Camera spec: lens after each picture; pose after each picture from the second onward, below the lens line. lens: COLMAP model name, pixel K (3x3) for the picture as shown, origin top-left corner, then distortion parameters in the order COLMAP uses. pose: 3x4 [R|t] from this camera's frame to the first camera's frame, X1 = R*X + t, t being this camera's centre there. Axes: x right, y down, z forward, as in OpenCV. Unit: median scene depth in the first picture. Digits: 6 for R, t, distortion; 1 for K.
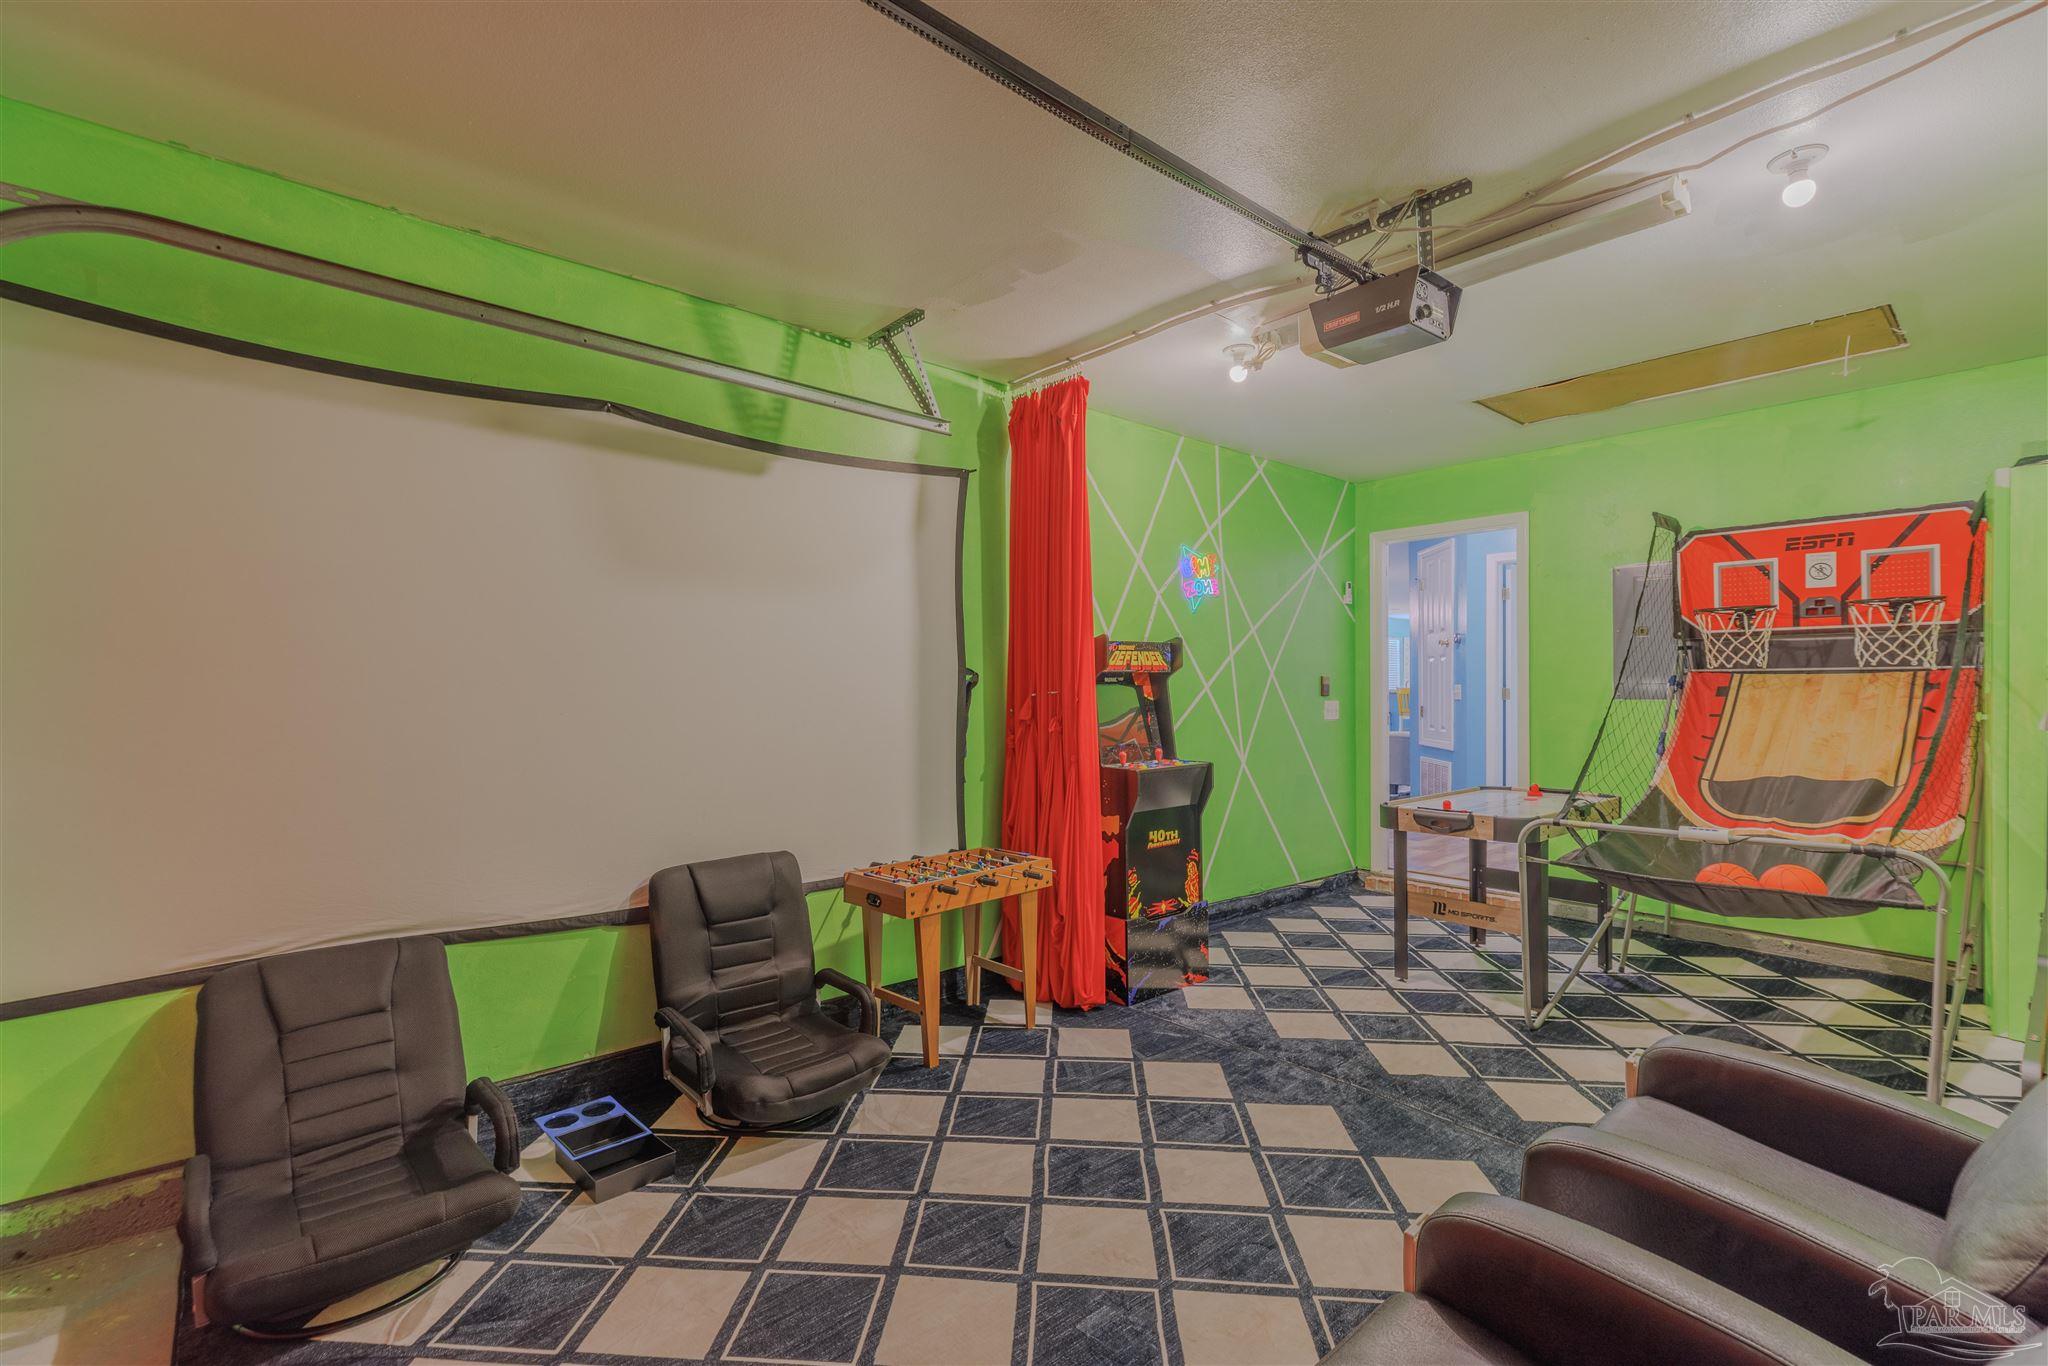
lens RADIAL K [[913.1, 0, 1022.7], [0, 913.1, 680.0], [0, 0, 1]] dist [0.004315, -0.000879]
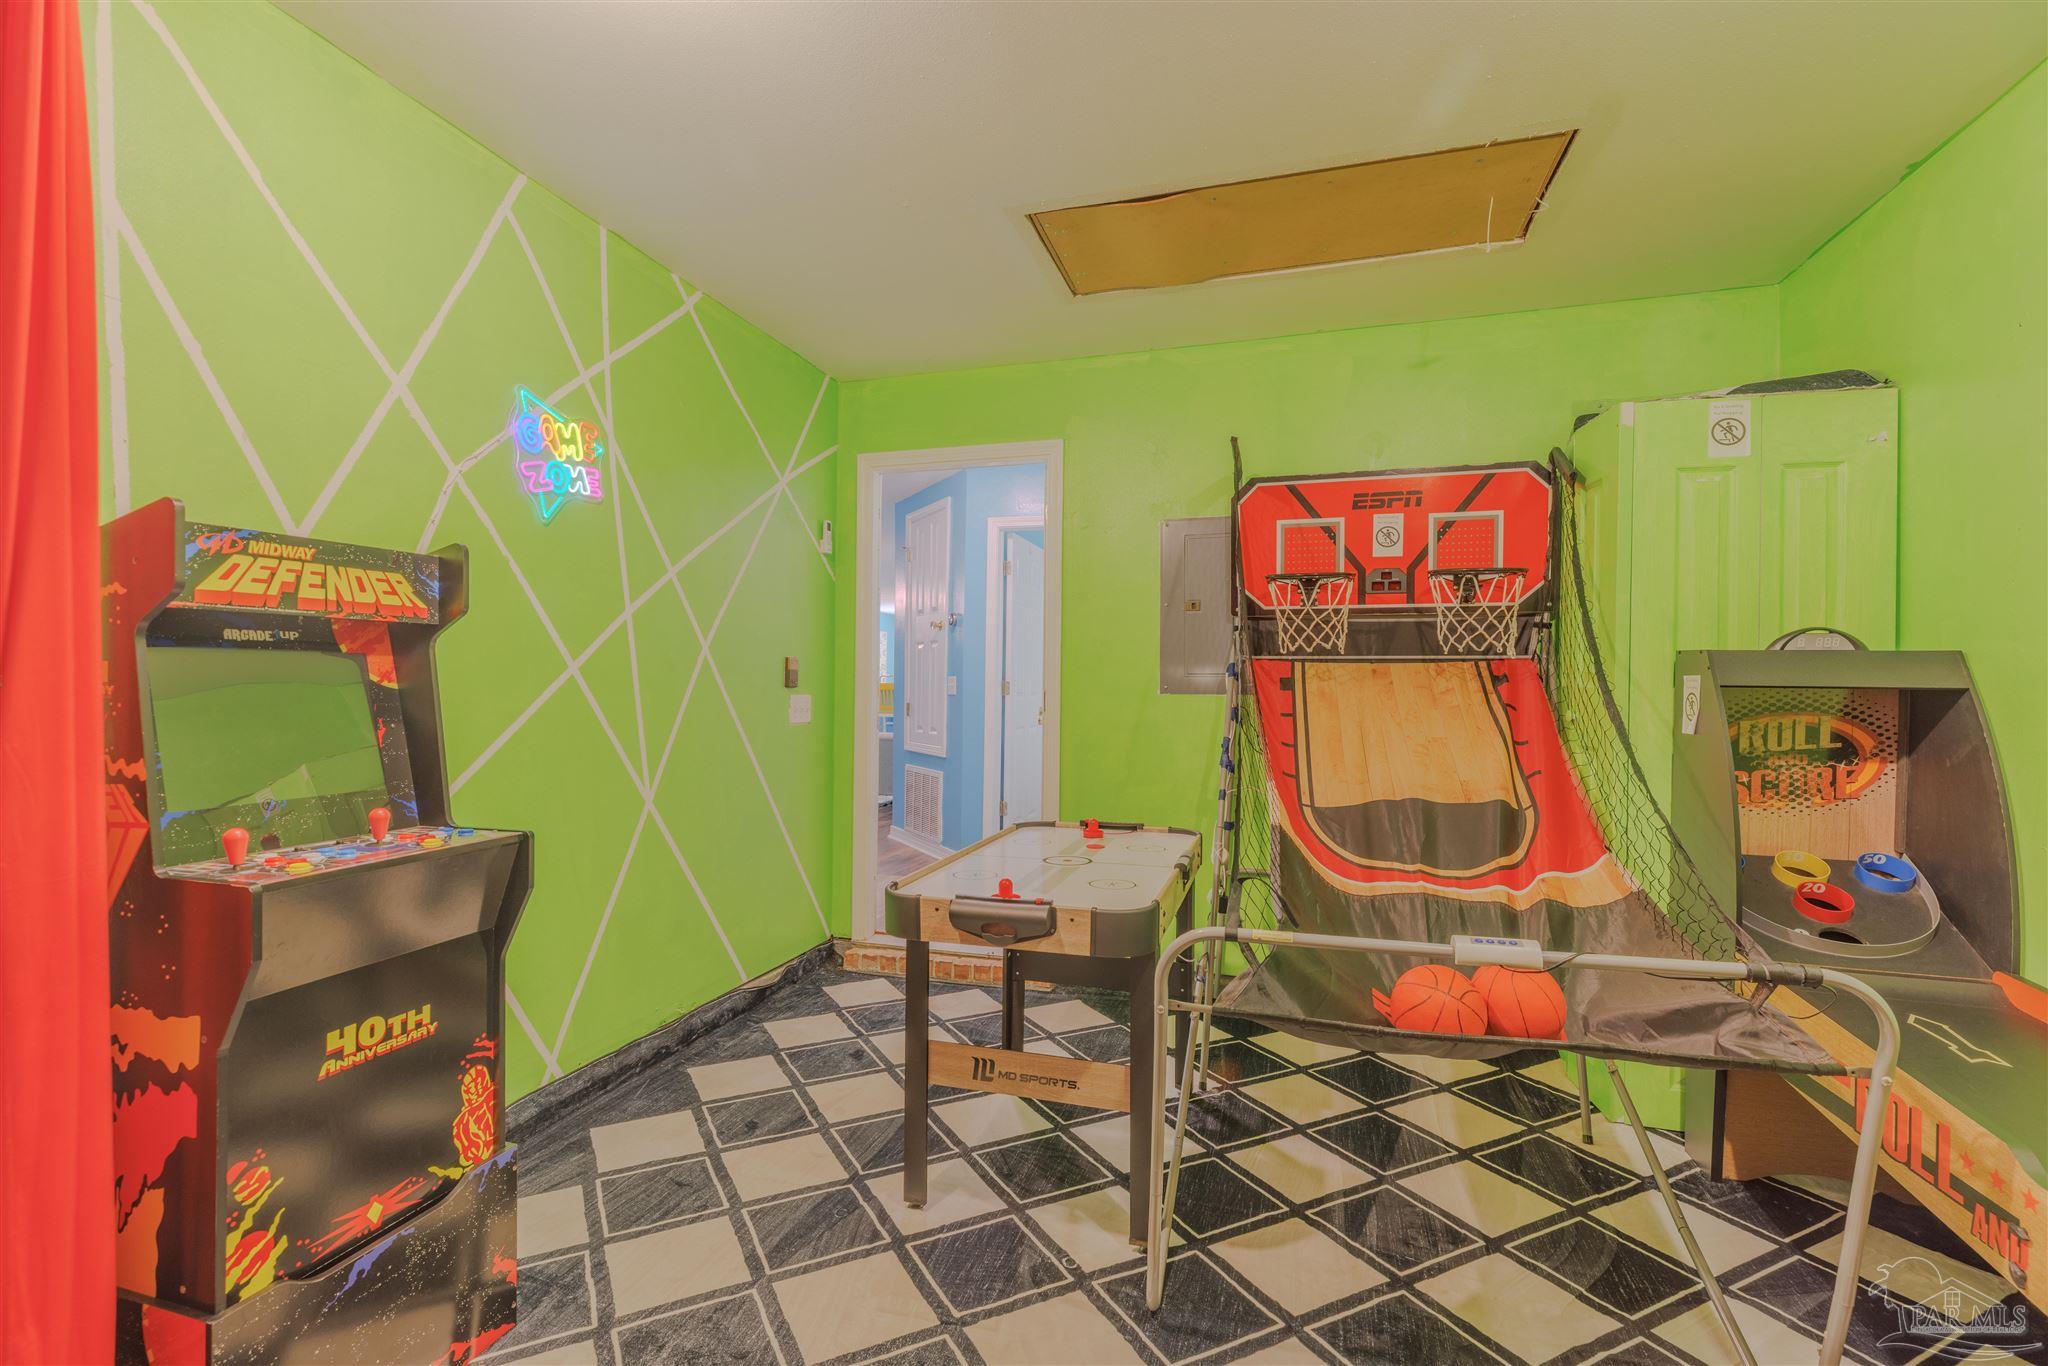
lens RADIAL K [[913.1, 0, 1016.8], [0, 913.1, 678.4], [0, 0, 1]] dist [0.004315, -0.000879]
pose [[0.849100, 0.013984, 0.528048, 0.166106], [-0.015306, 0.999881, -0.001866, 0.013539], [-0.528011, -0.006498, 0.849213, 0.485565]]
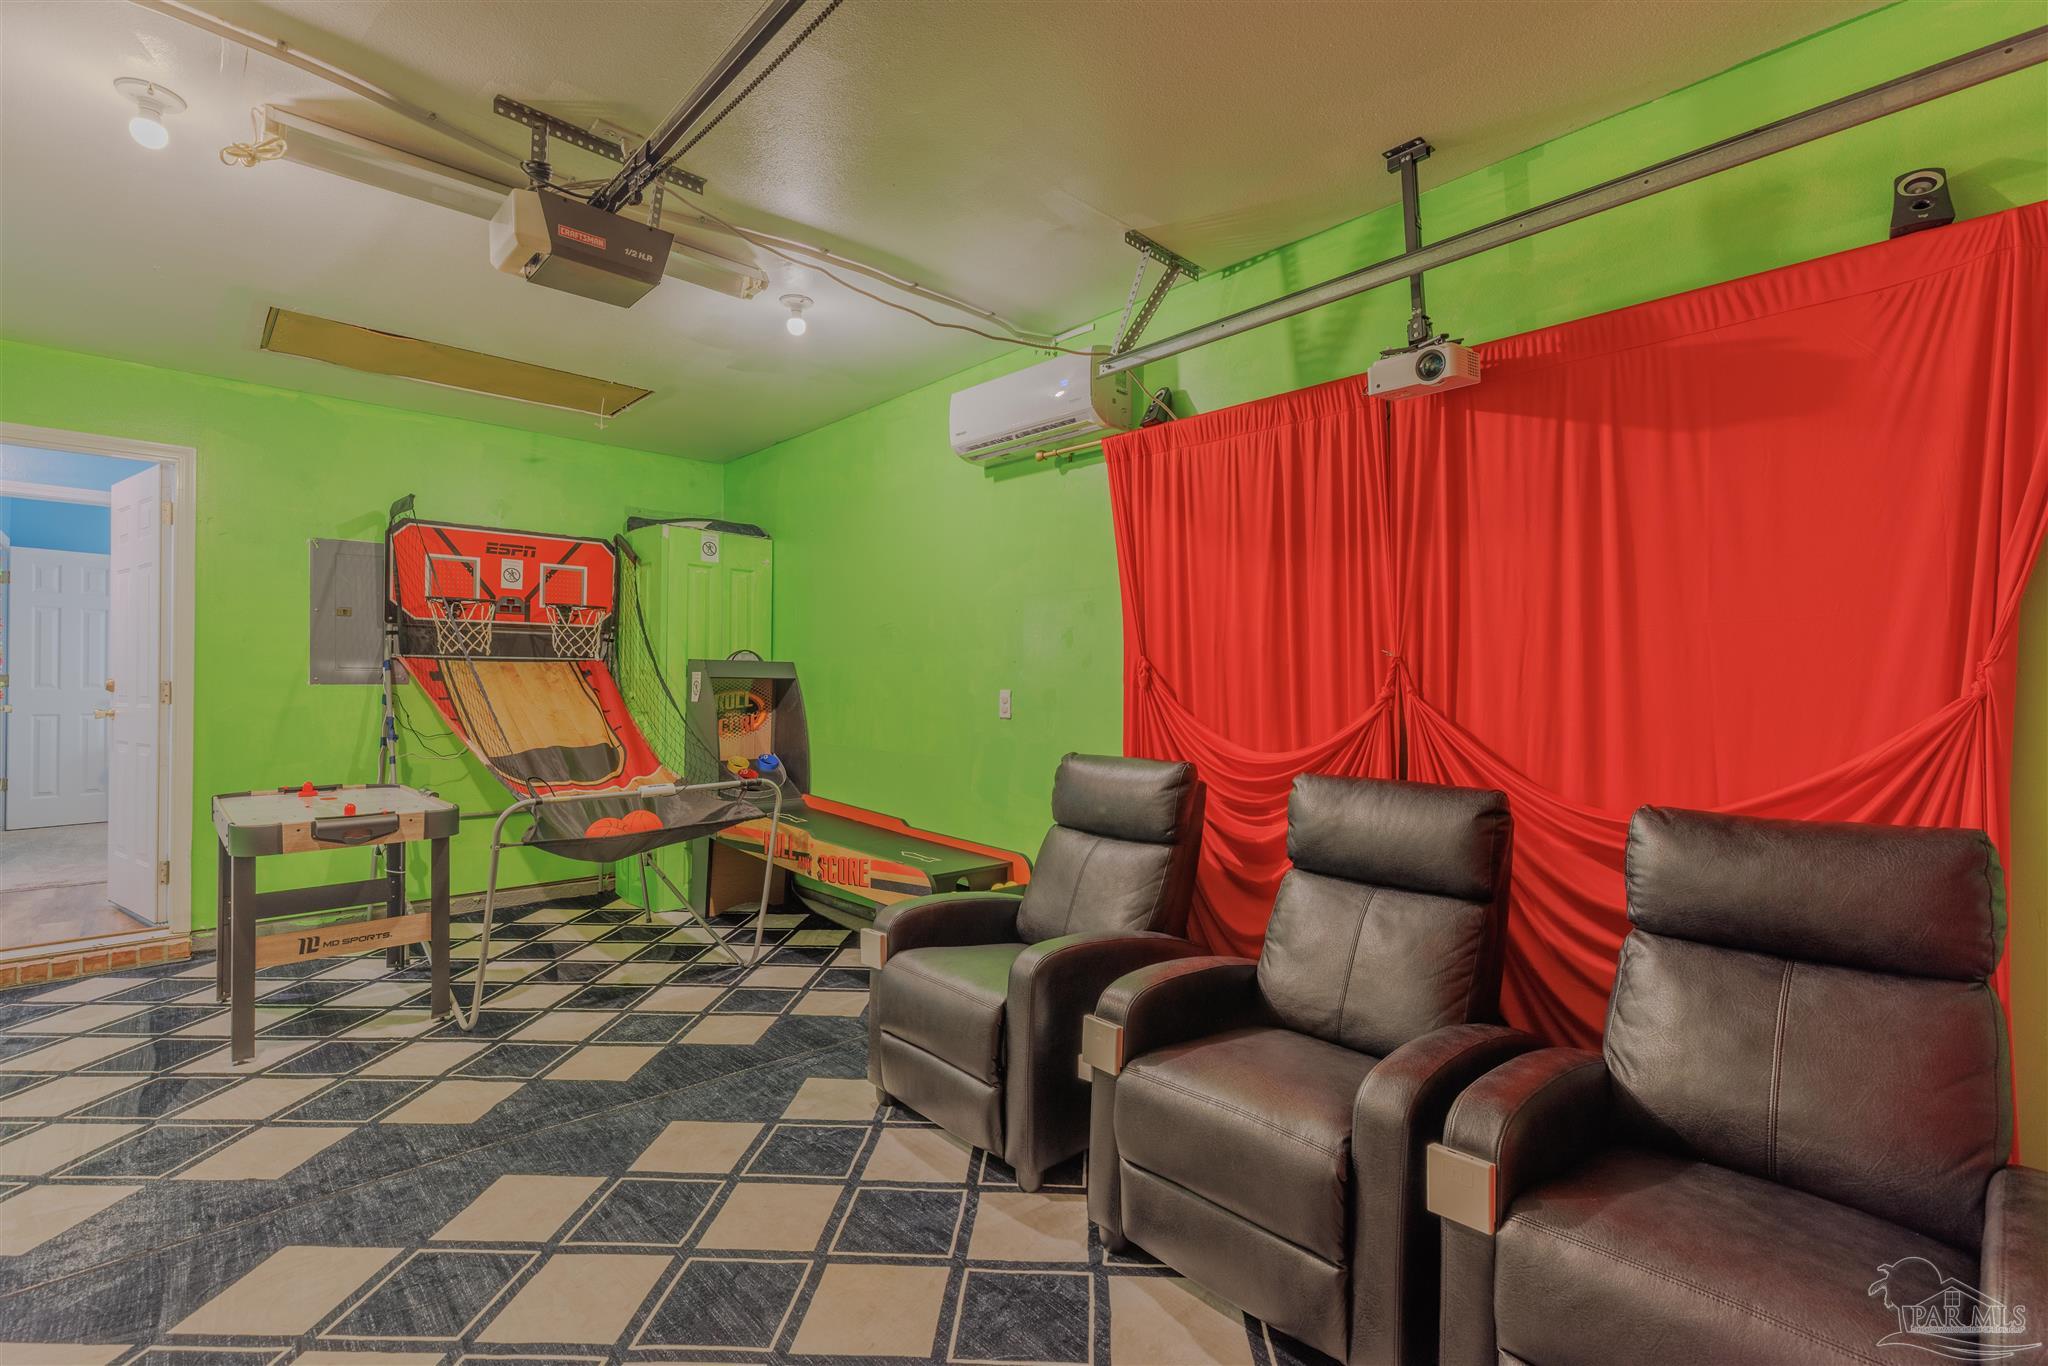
lens RADIAL K [[913.1, 0, 1019.8], [0, 913.1, 681.4], [0, 0, 1]] dist [0.004315, -0.000879]
pose [[-0.041687, 0.005321, 0.999117, -0.336151], [-0.012603, 0.999903, -0.005851, 0.017390], [-0.999051, -0.012835, -0.041616, 0.392233]]
